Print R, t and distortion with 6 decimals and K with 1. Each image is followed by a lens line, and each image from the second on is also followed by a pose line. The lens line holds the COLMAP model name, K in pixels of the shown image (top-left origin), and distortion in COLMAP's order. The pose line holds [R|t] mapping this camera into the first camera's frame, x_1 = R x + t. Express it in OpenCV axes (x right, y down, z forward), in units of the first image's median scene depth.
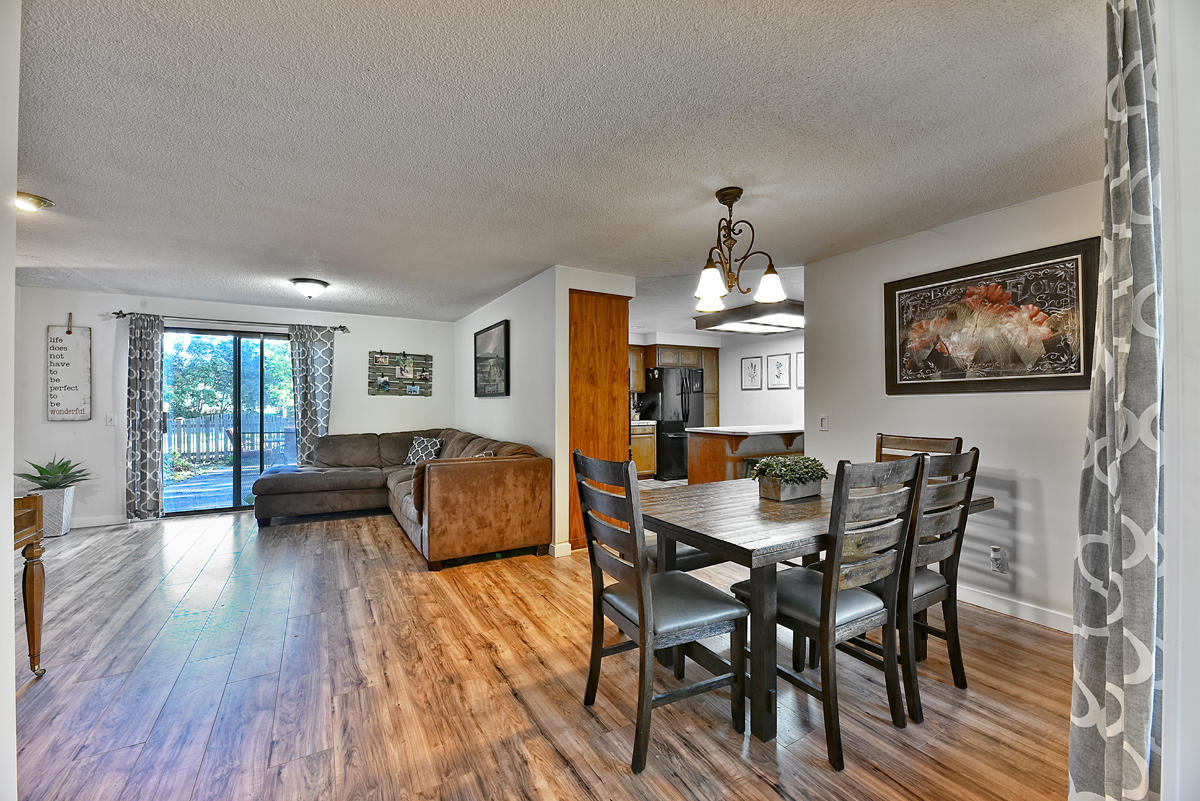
lens RADIAL K [[482.0, 0, 599.0], [0, 482.0, 399.8], [0, 0, 1]] dist [-0.003705, -0.001643]
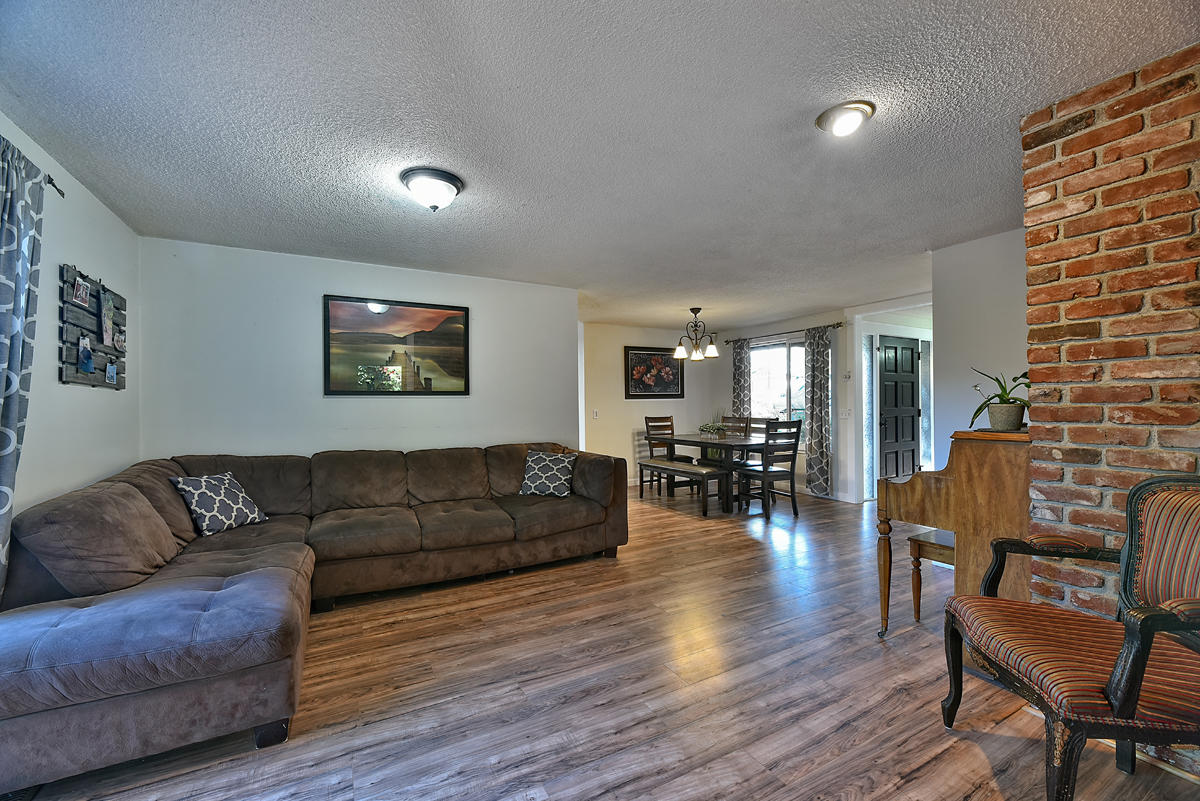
lens RADIAL K [[482.0, 0, 600.0], [0, 482.0, 403.0], [0, 0, 1]] dist [-0.003705, -0.001643]
pose [[0.026607, 0.002533, 0.999643, -1.122874], [-0.000302, 0.999997, -0.002526, 0.008223], [-0.999646, -0.000234, 0.026608, 0.786535]]
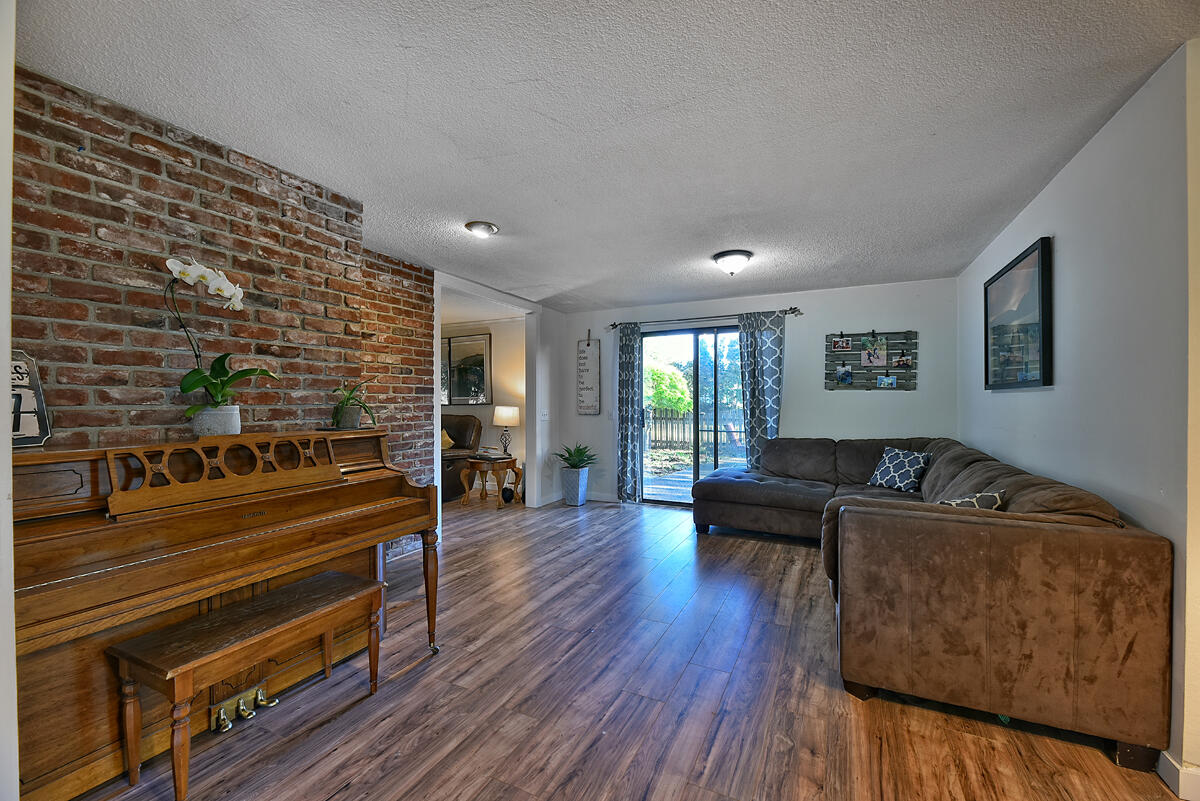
lens RADIAL K [[482.0, 0, 600.3], [0, 482.0, 402.0], [0, 0, 1]] dist [-0.003705, -0.001643]
pose [[0.548350, 0.001901, -0.836247, -0.024829], [0.008041, 0.999939, 0.007546, 0.001175], [0.836210, -0.010862, 0.548302, 0.343345]]
